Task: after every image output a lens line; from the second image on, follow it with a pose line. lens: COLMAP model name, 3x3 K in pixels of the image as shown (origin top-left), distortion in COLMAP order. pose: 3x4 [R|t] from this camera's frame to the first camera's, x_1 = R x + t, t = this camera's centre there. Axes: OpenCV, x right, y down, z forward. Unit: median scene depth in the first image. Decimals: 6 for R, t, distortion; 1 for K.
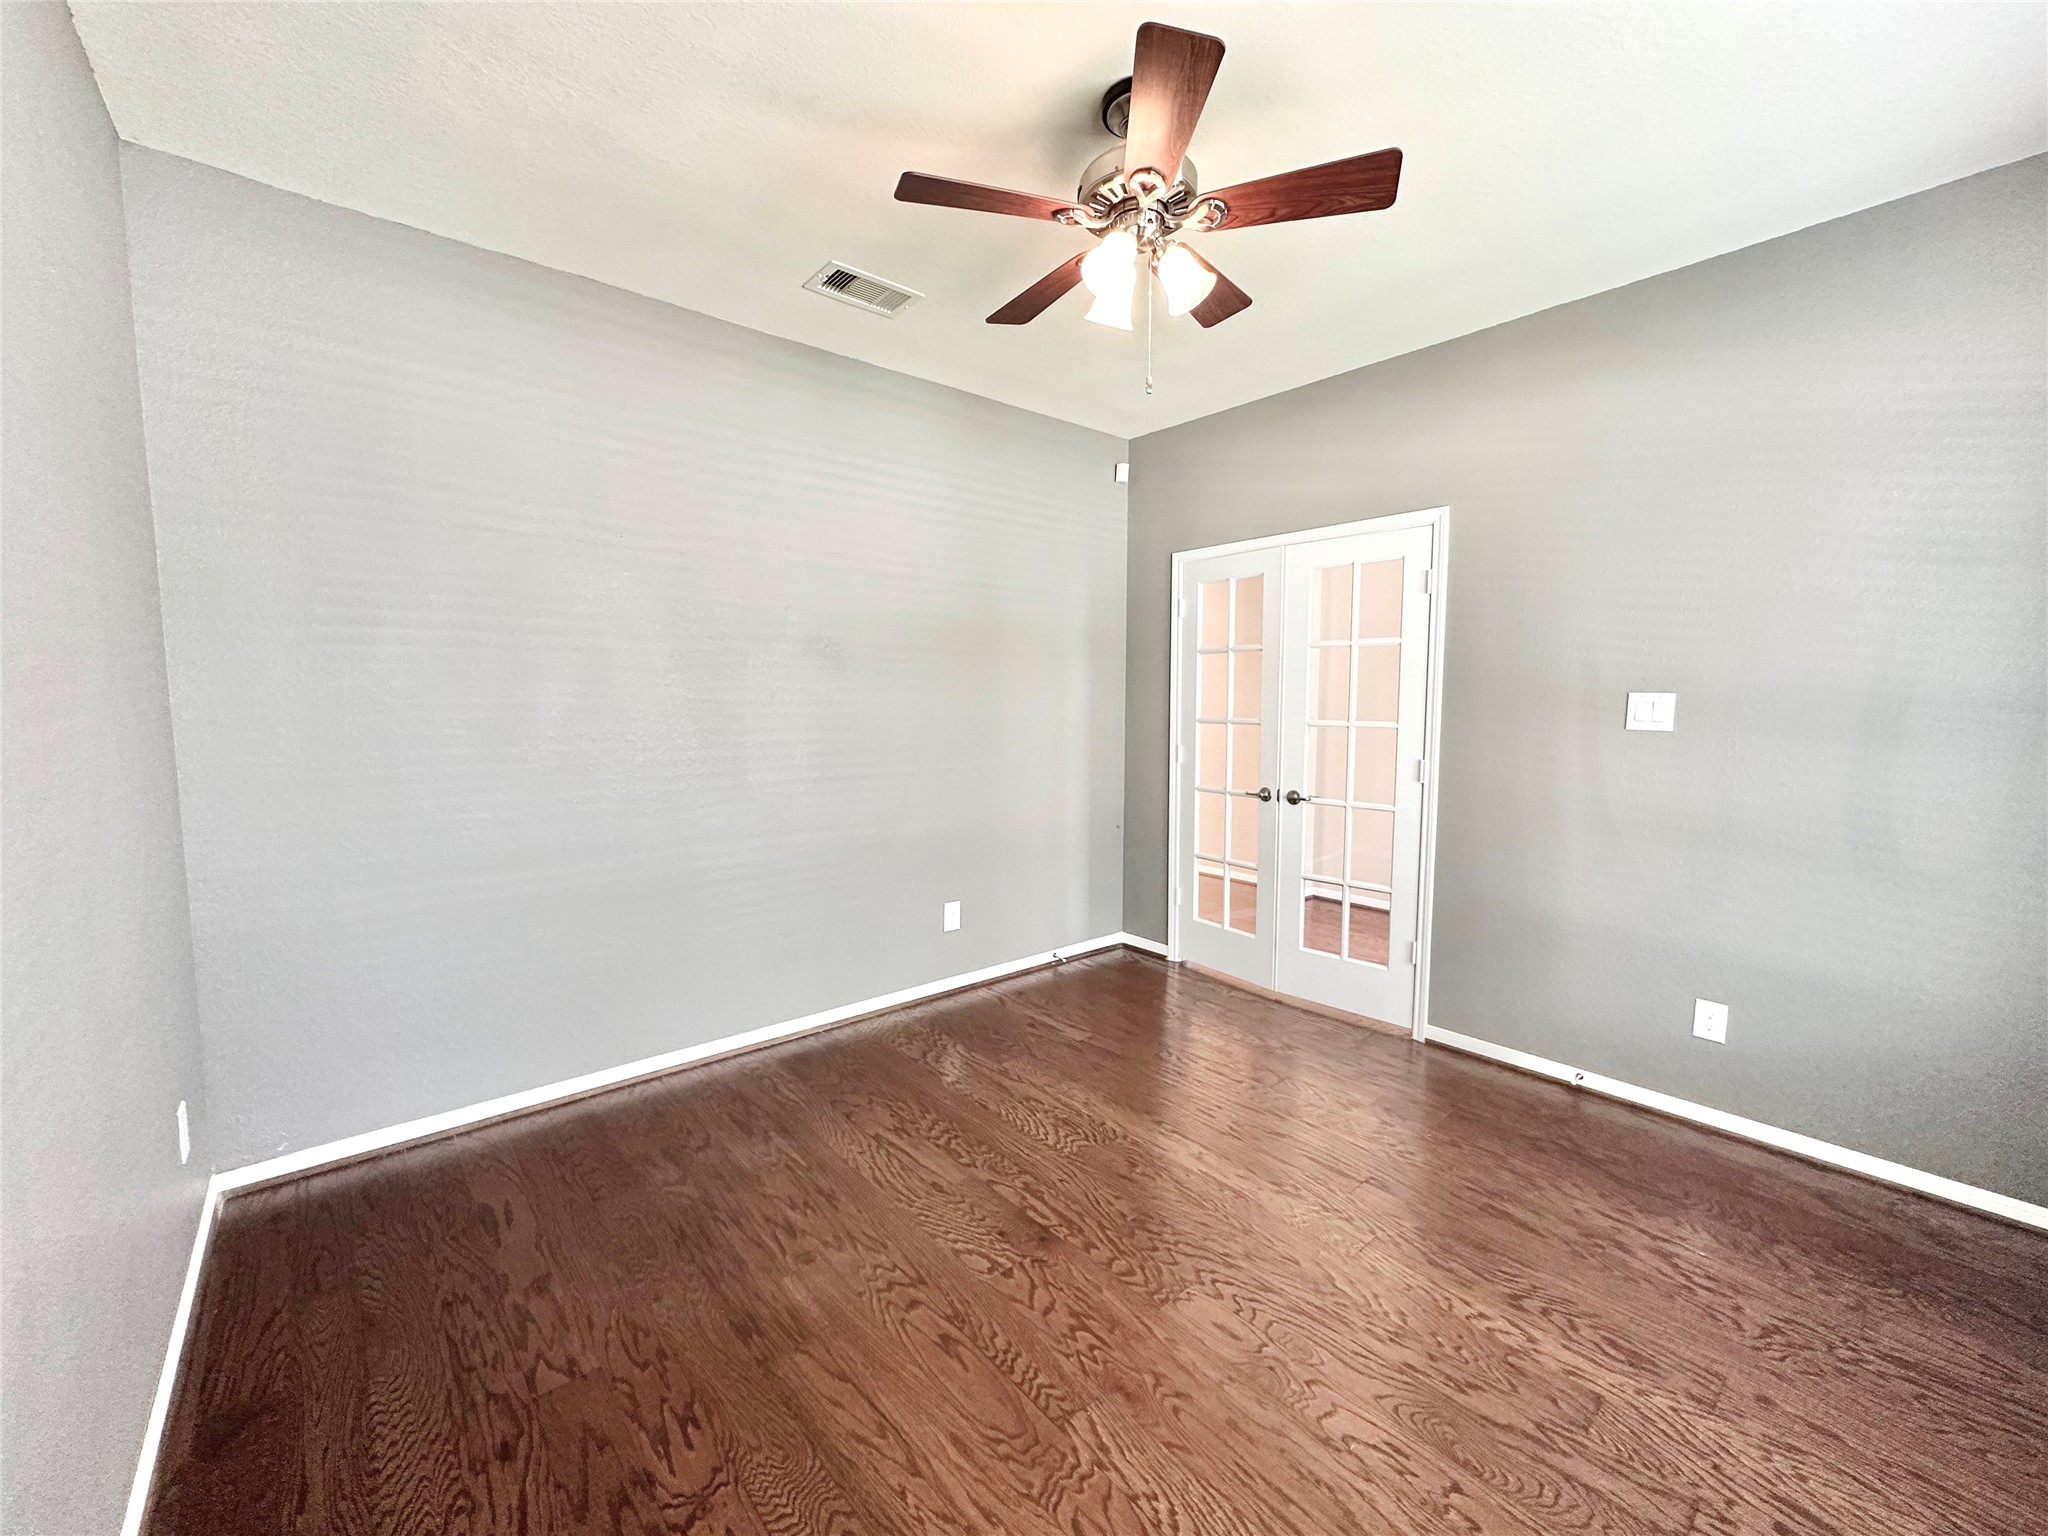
lens RADIAL K [[816.8, 0, 1022.9], [0, 816.8, 765.5], [0, 0, 1]] dist [-0.000823, 0.000345]
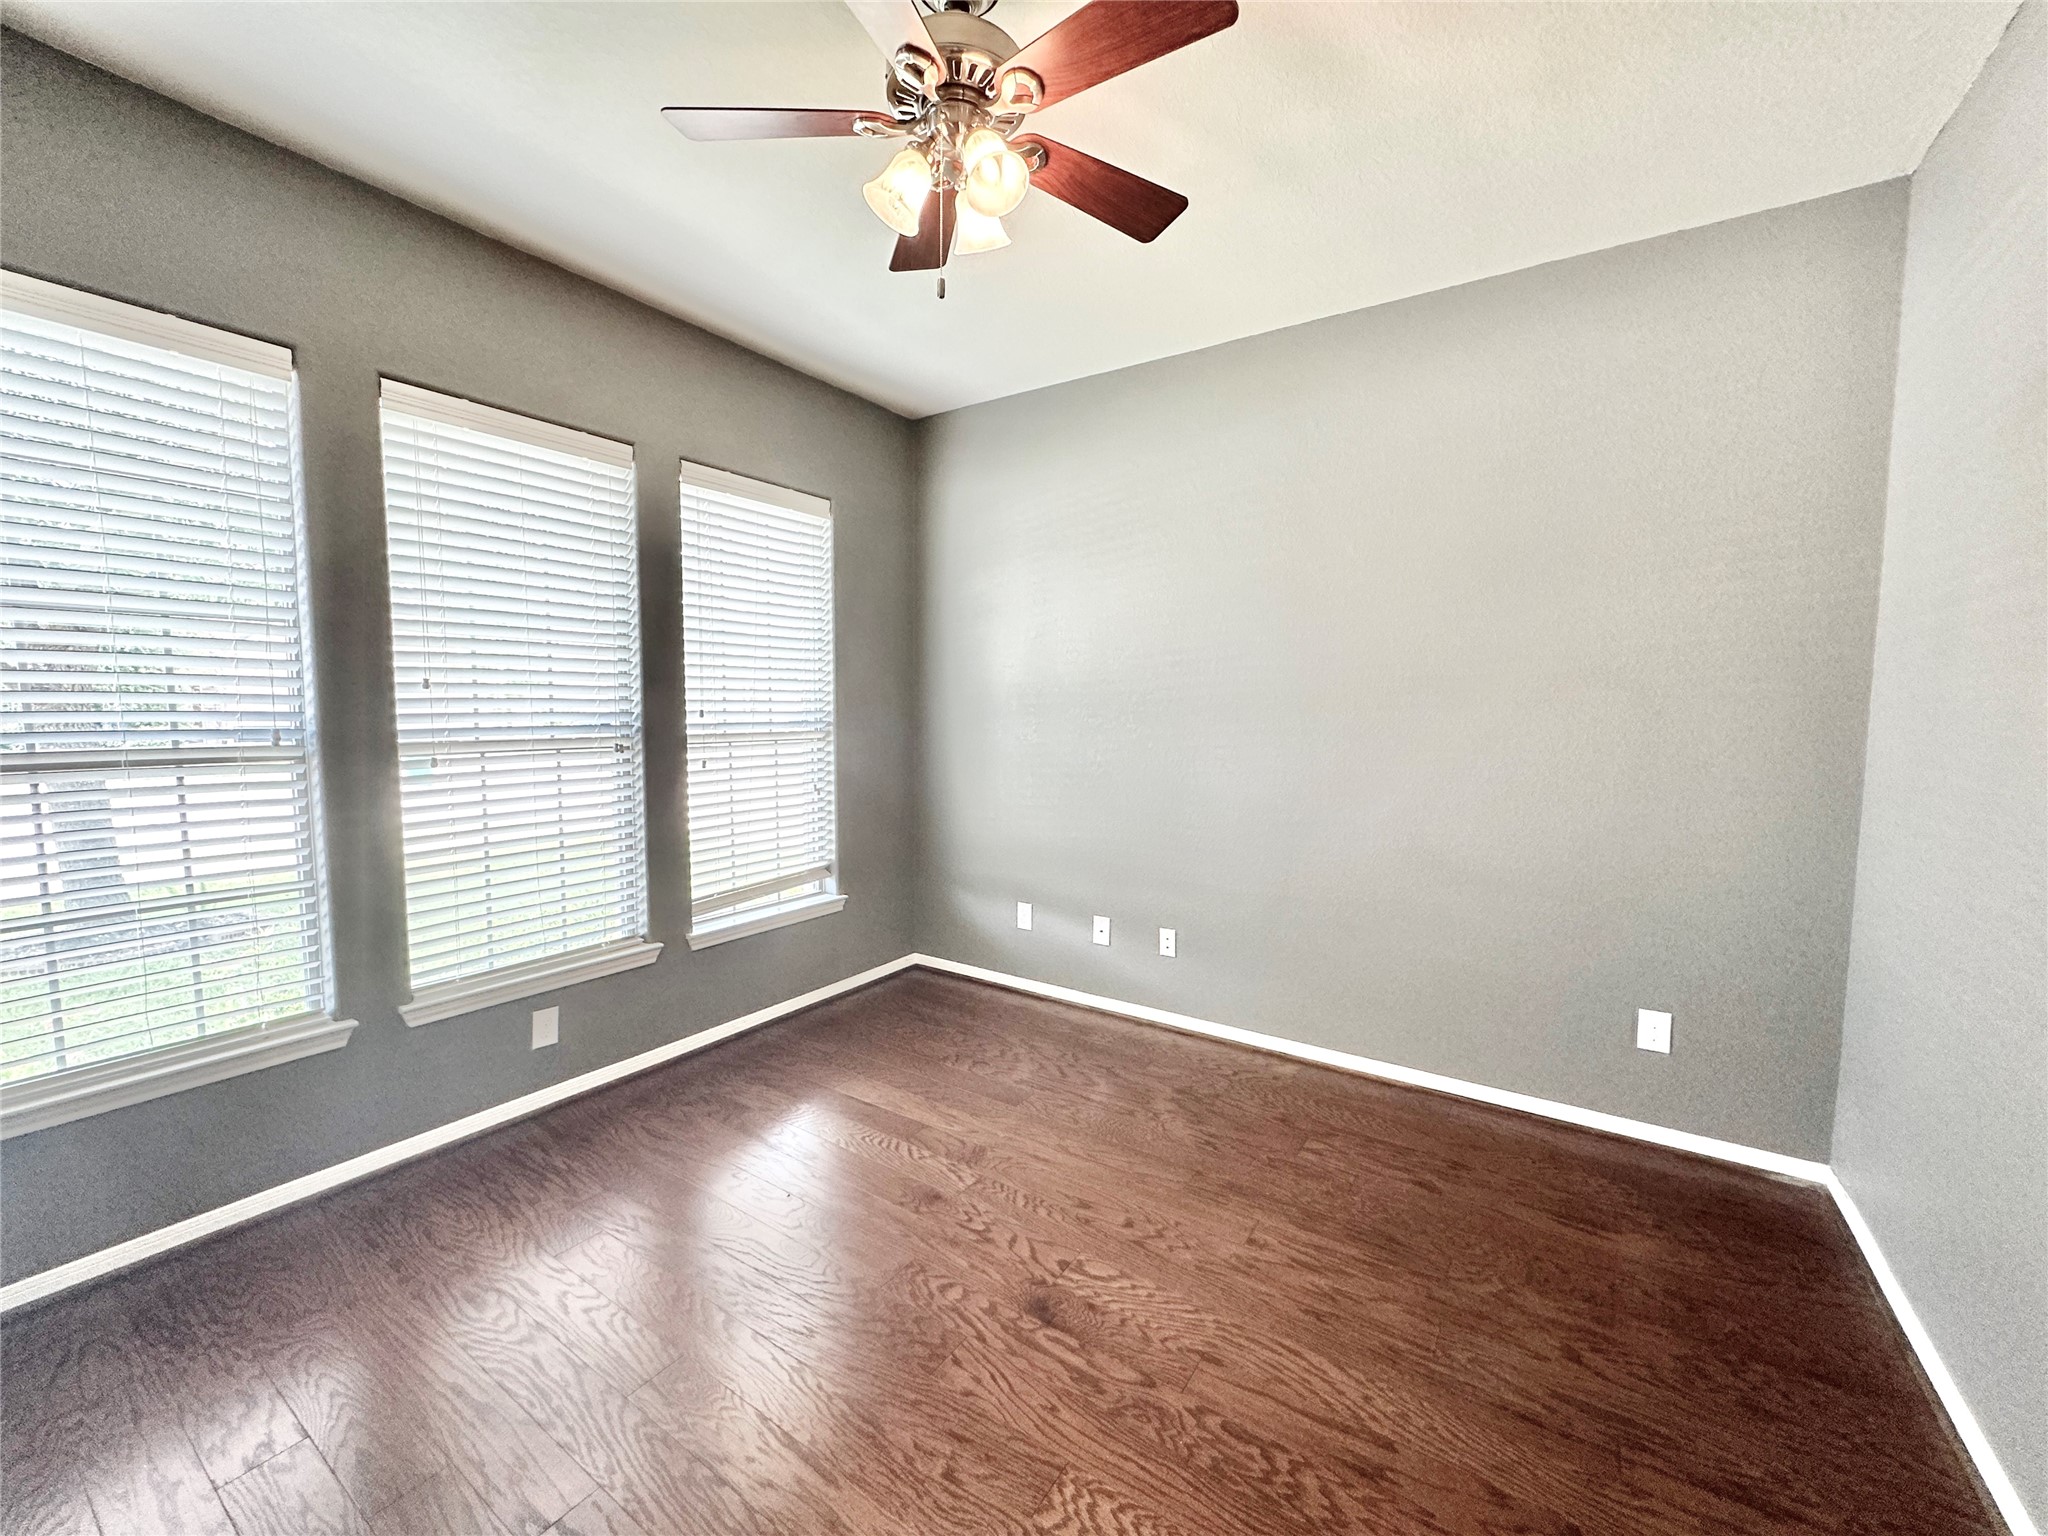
lens RADIAL K [[816.8, 0, 1022.9], [0, 816.8, 765.5], [0, 0, 1]] dist [-0.000823, 0.000345]
pose [[-0.962386, 0.010646, -0.271477, 0.296012], [-0.032728, 0.987413, 0.154743, -0.140809], [0.269707, 0.157807, -0.949924, 1.843751]]
